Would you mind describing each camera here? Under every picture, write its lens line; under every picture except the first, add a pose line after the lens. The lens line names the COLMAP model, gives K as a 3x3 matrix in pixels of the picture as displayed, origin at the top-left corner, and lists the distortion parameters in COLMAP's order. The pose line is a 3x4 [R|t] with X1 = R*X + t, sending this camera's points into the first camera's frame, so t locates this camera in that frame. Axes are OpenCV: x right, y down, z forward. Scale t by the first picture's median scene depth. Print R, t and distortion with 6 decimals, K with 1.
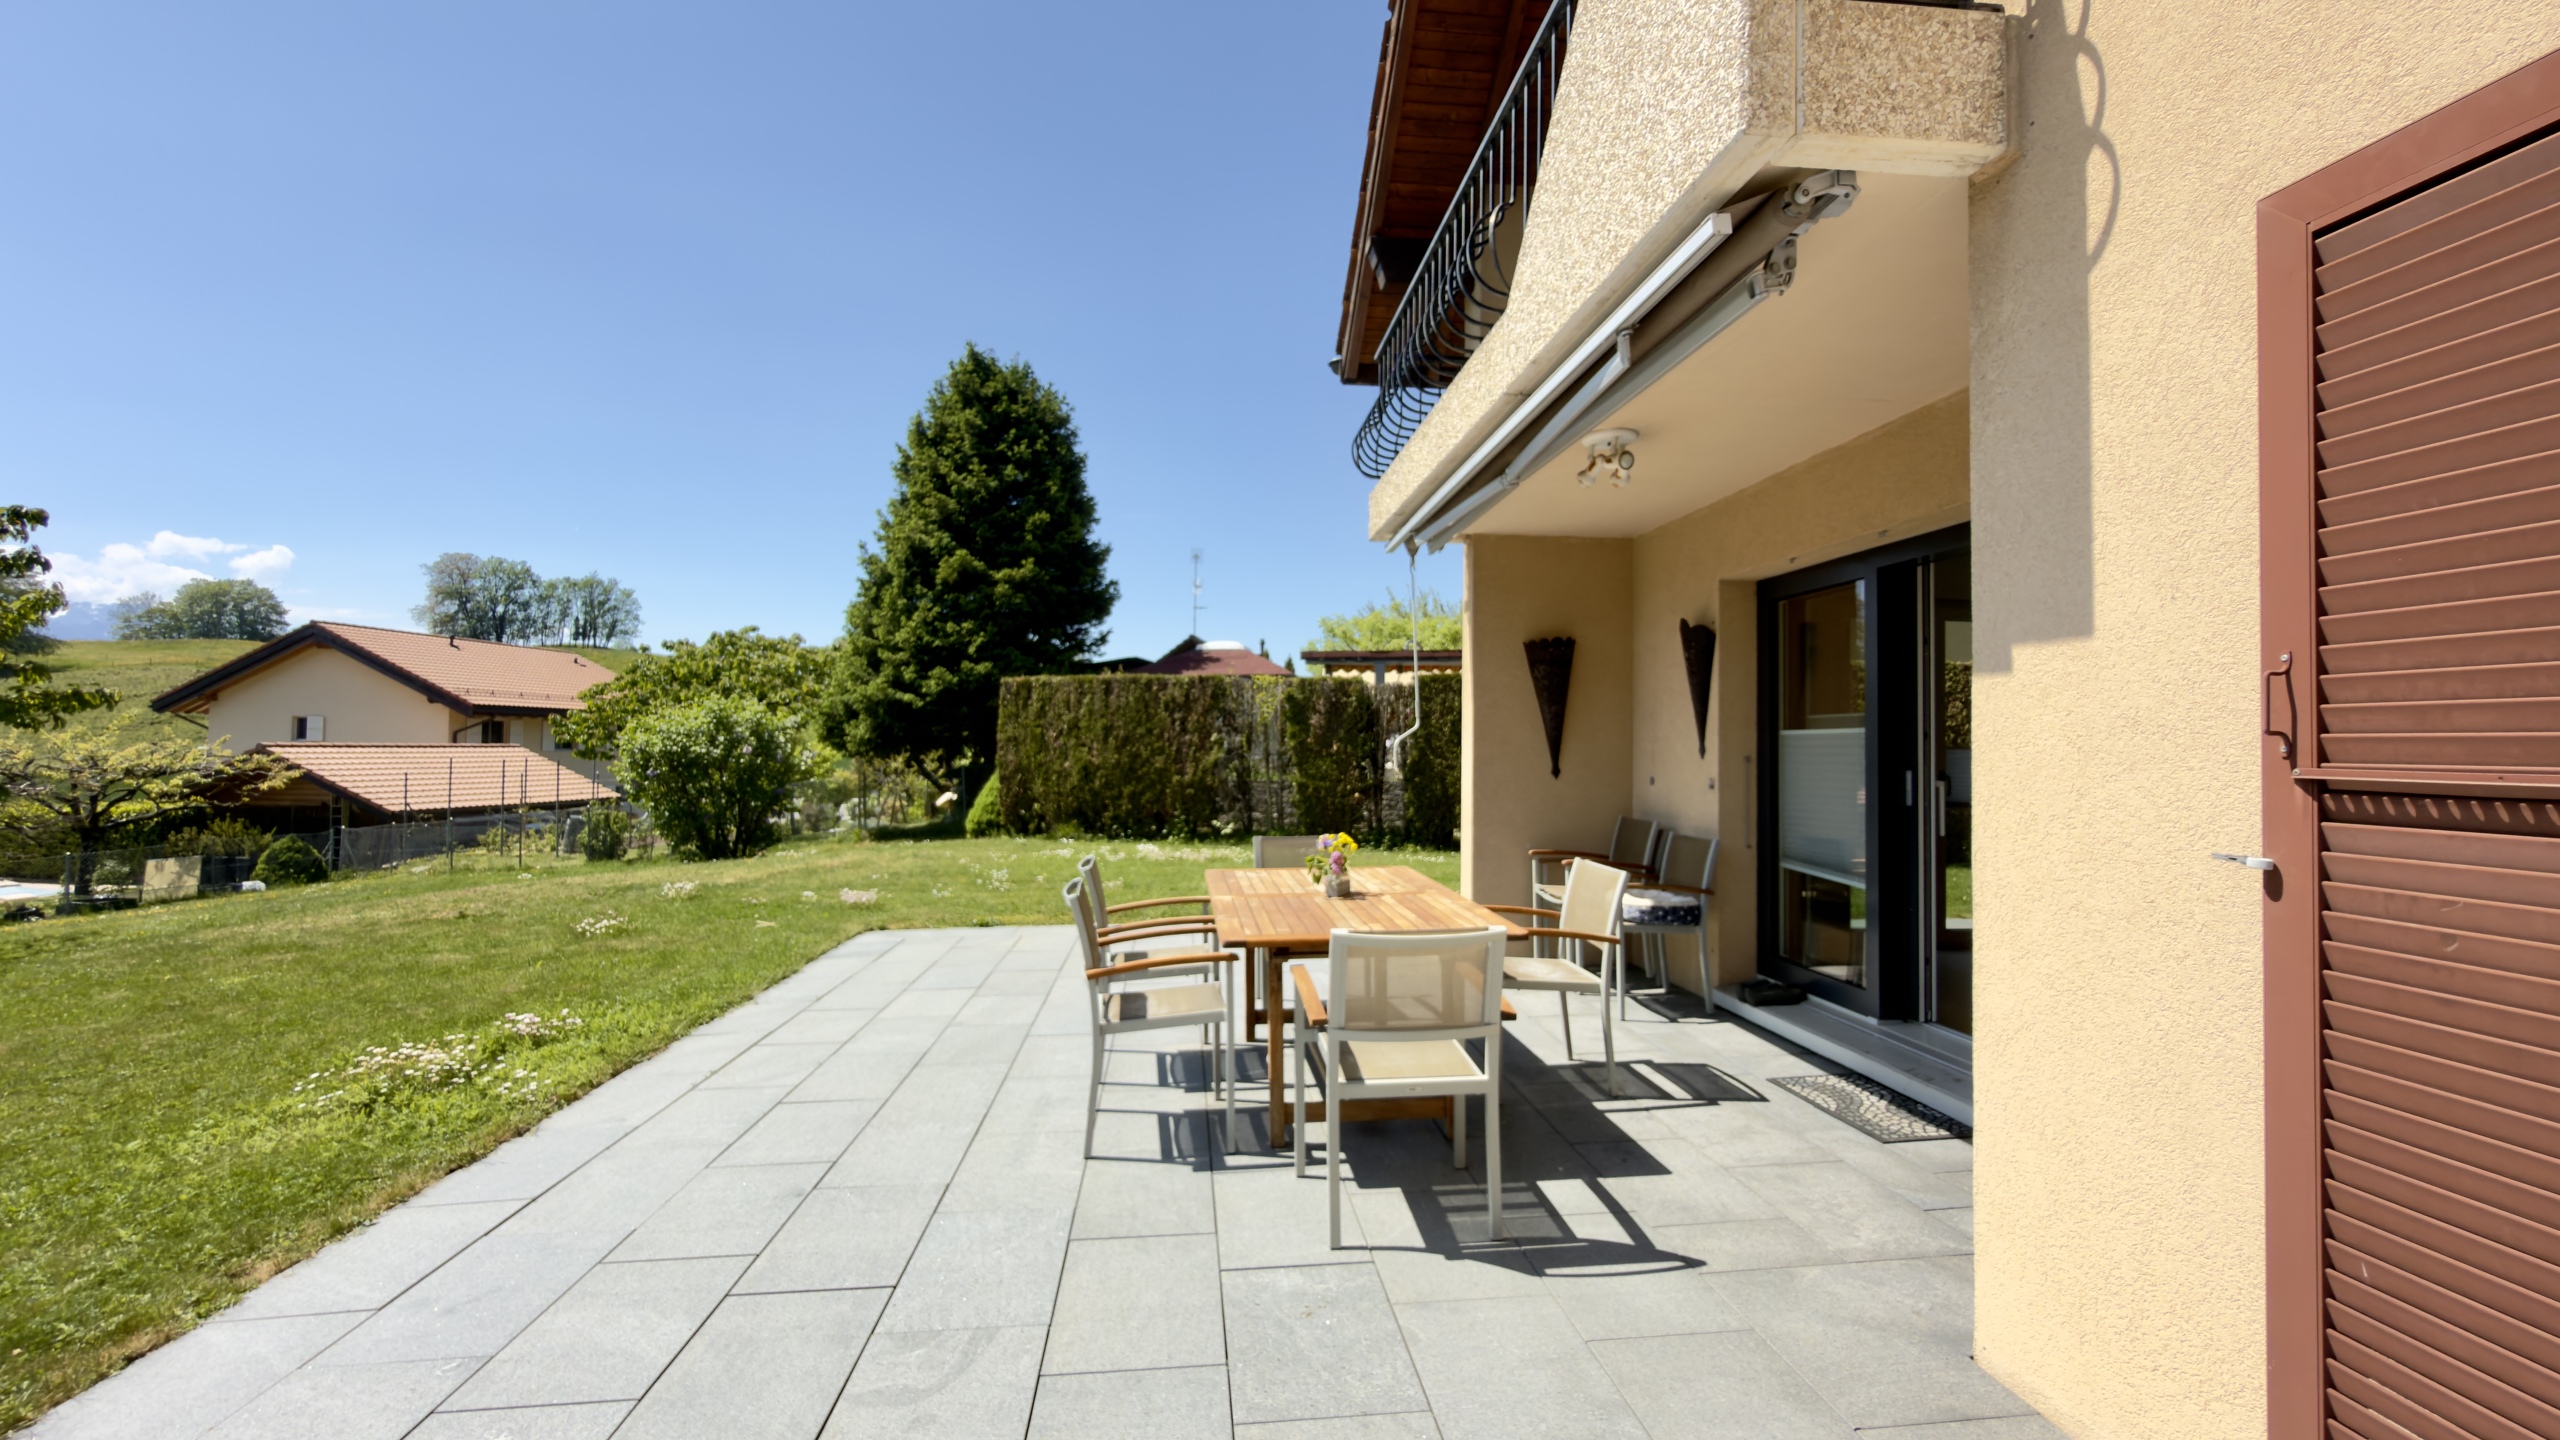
lens RADIAL K [[1022.3, 0, 1285.9], [0, 1022.3, 724.9], [0, 0, 1]] dist [-0.001209, 0.000329]
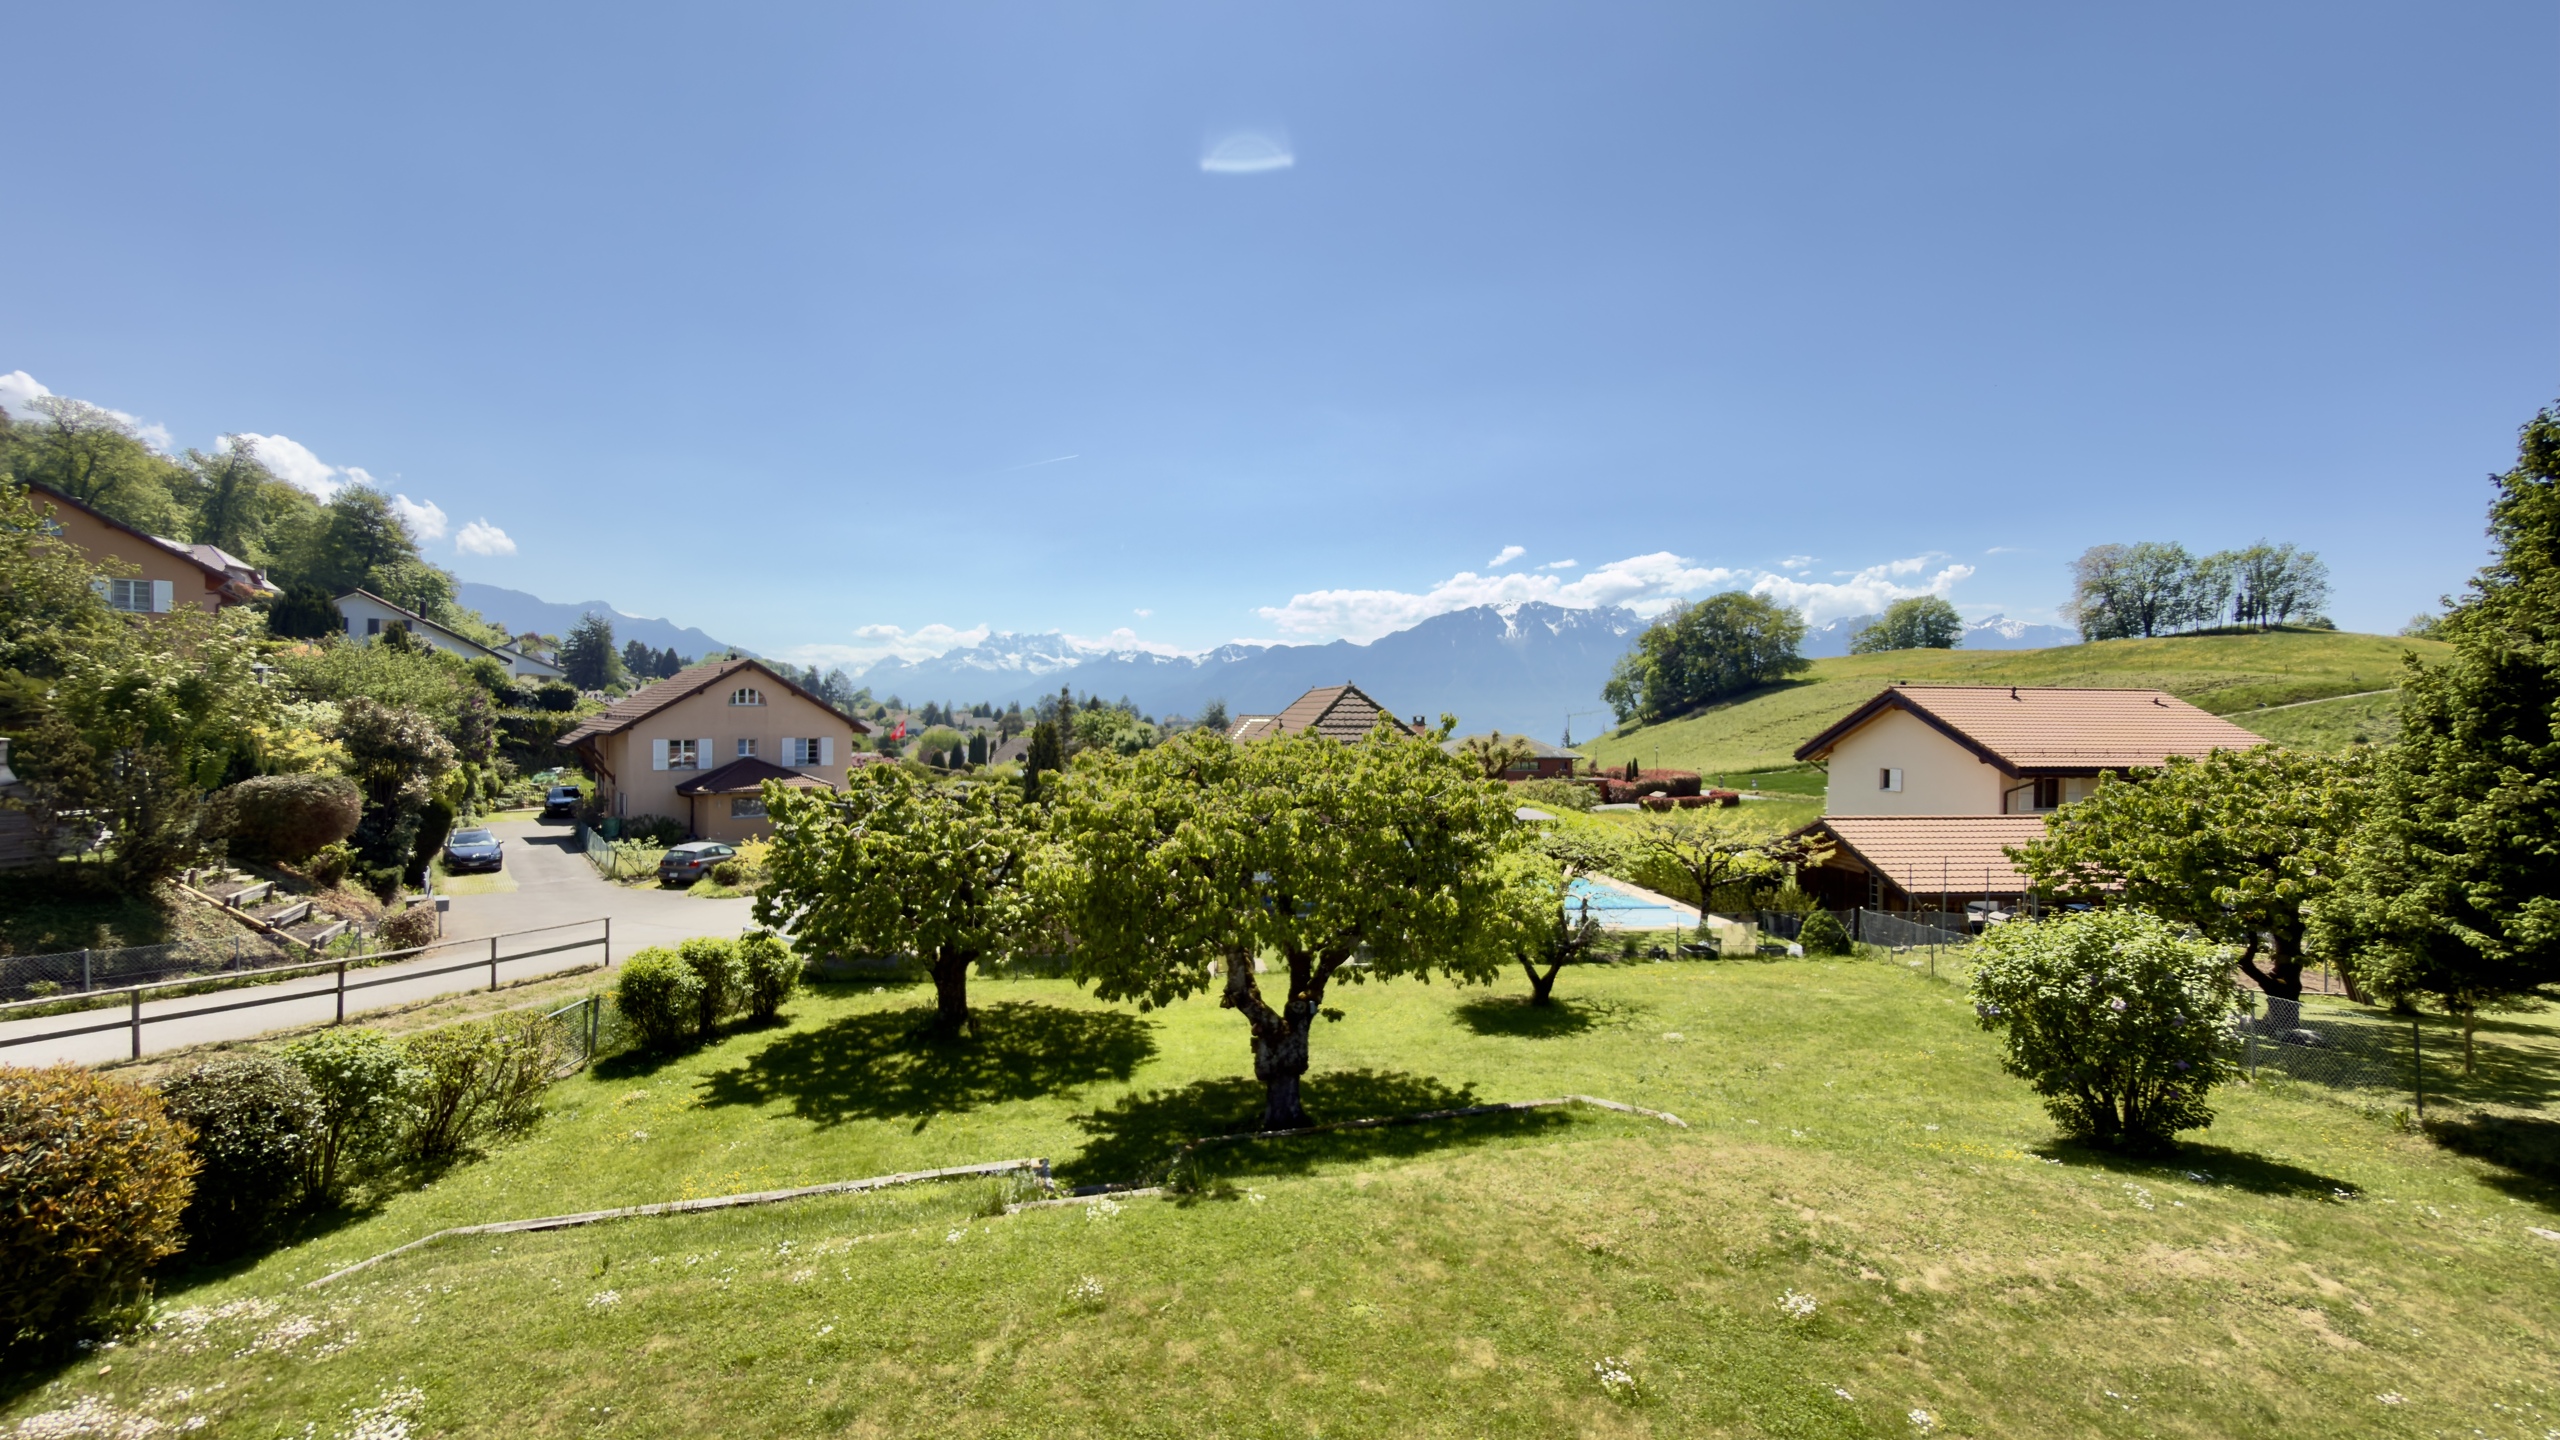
lens RADIAL K [[1022.3, 0, 1277.3], [0, 1022.3, 717.3], [0, 0, 1]] dist [-0.001209, 0.000329]
pose [[0.190452, -0.000588, -0.981696, 0.063569], [0.017518, 0.999843, 0.002800, -0.143275], [0.981540, -0.017731, 0.190432, 0.188315]]
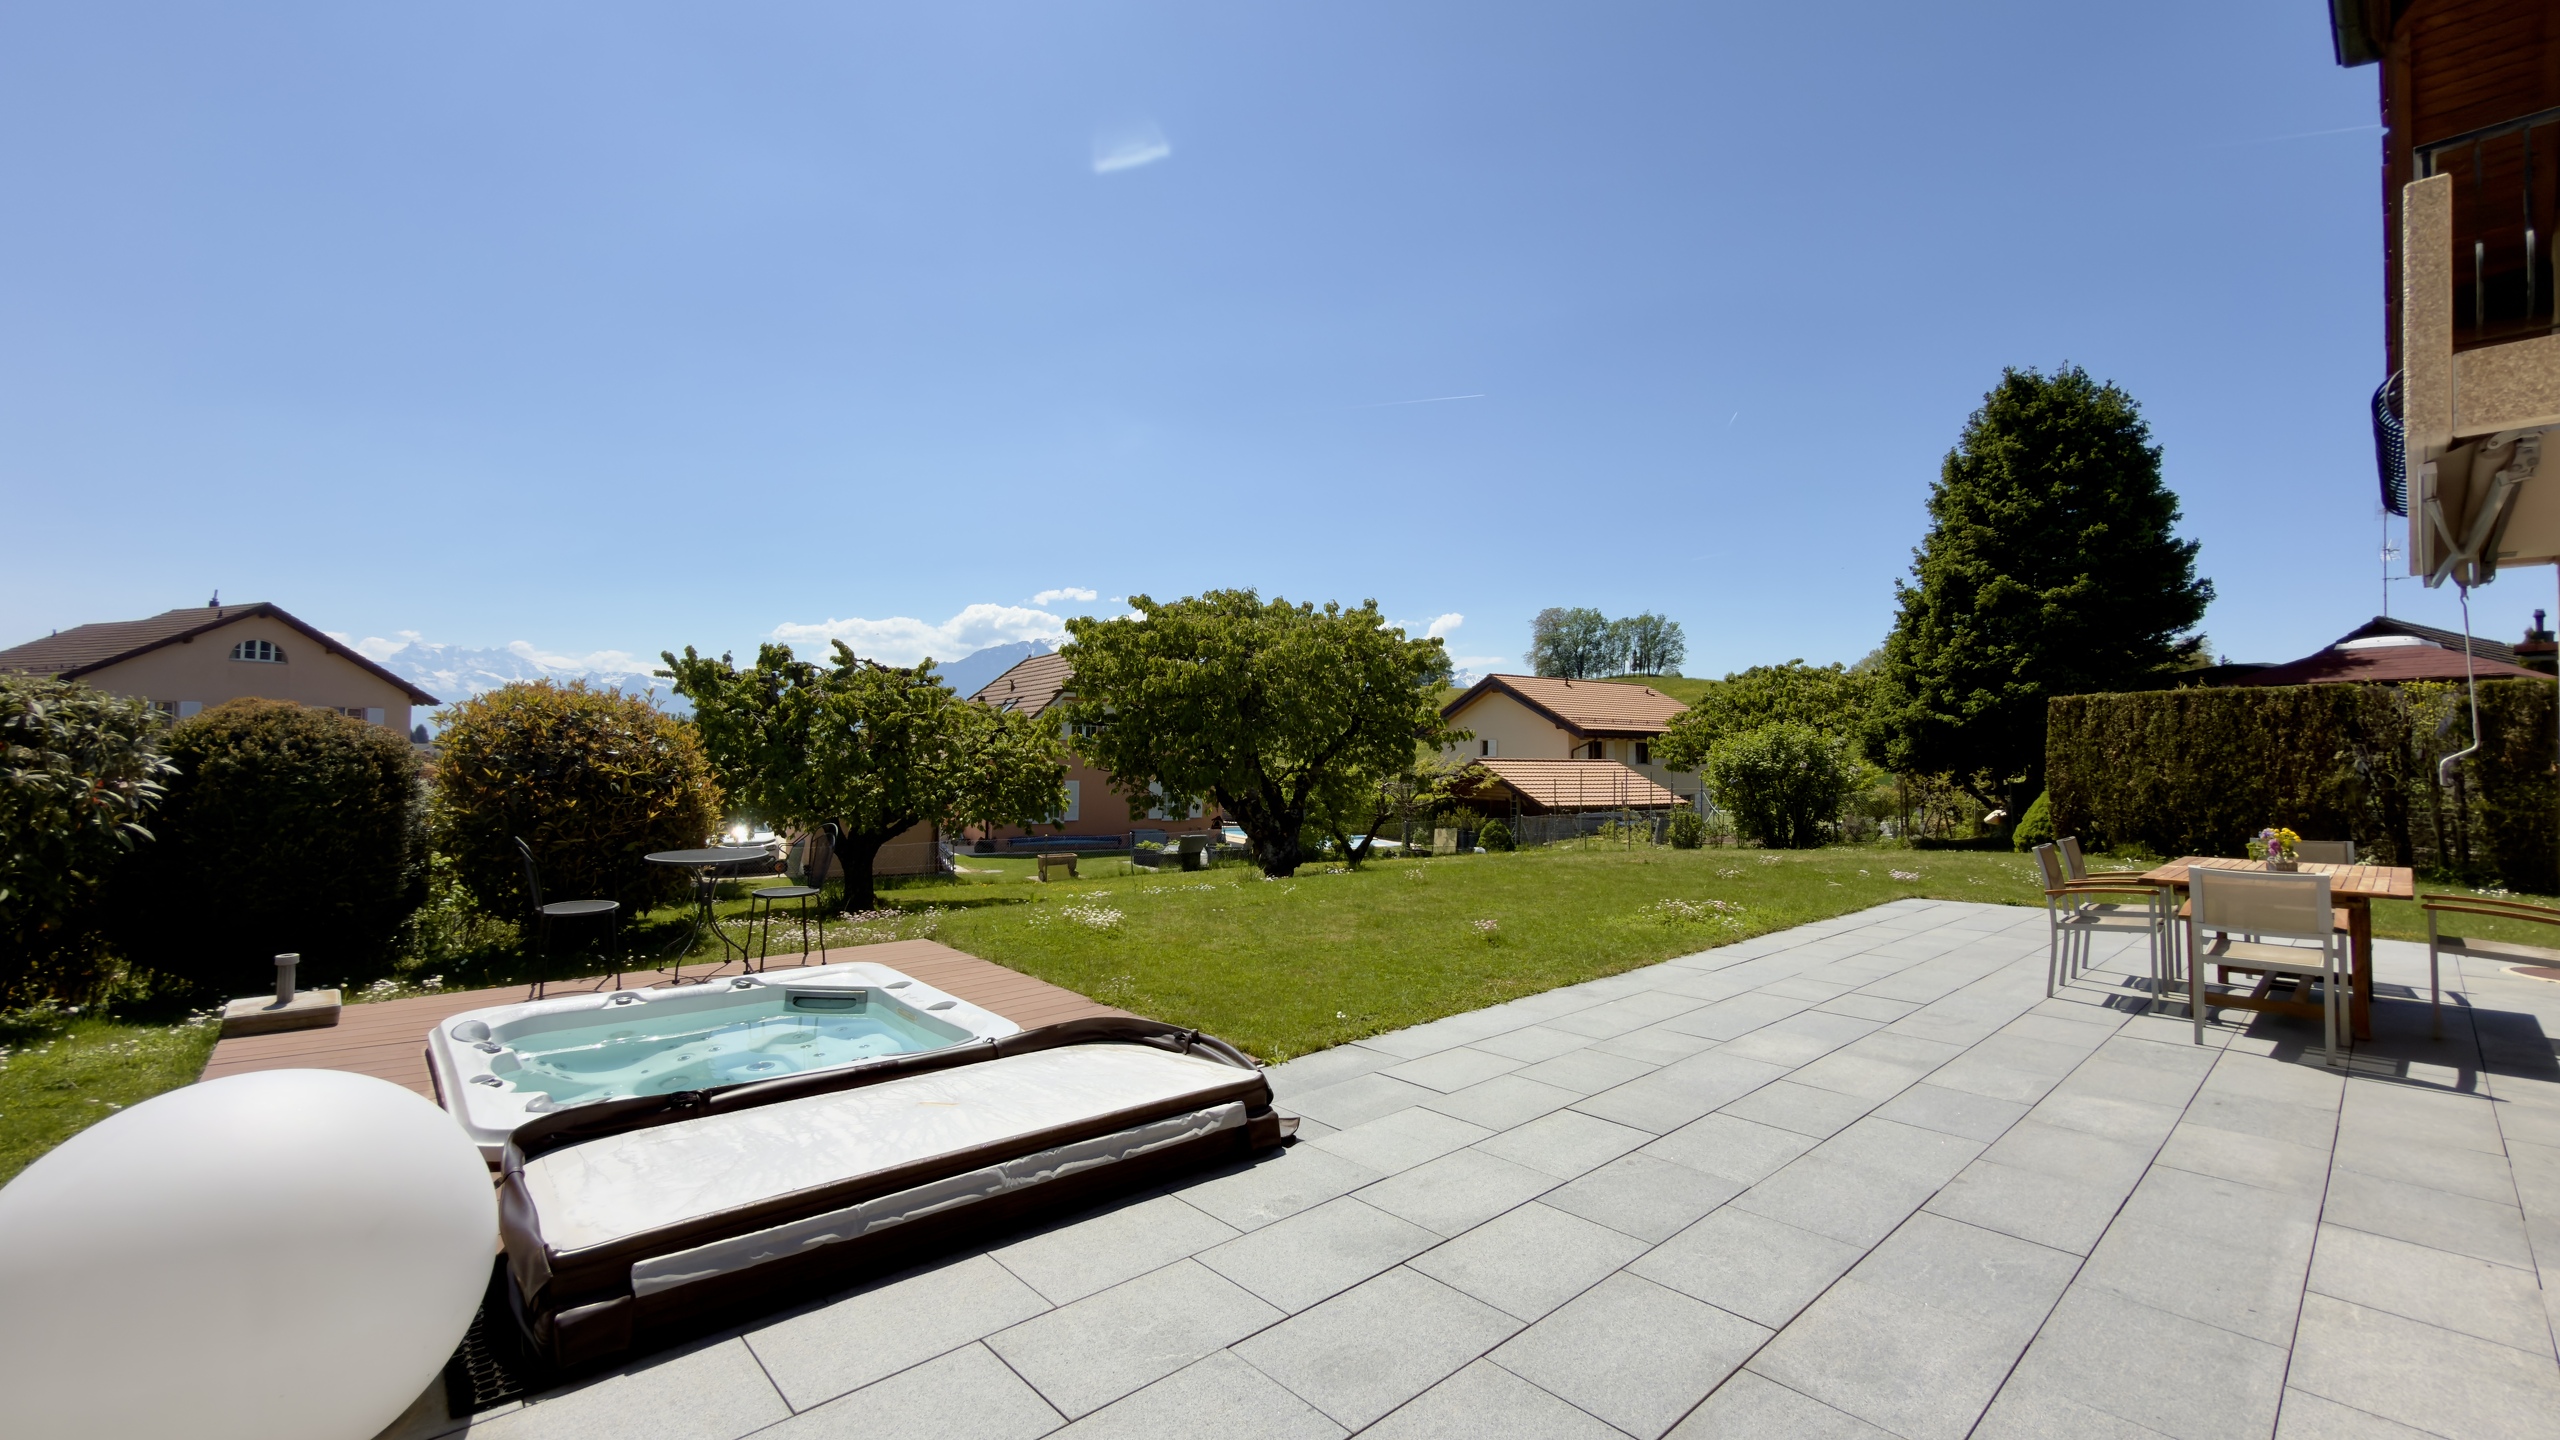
lens RADIAL K [[1022.3, 0, 1268.7], [0, 1022.3, 719.6], [0, 0, 1]] dist [-0.001209, 0.000329]
pose [[0.583648, -0.027080, -0.811555, 0.076694], [0.009974, 0.999607, -0.026182, -0.003546], [0.811945, 0.007186, 0.583689, -0.186934]]
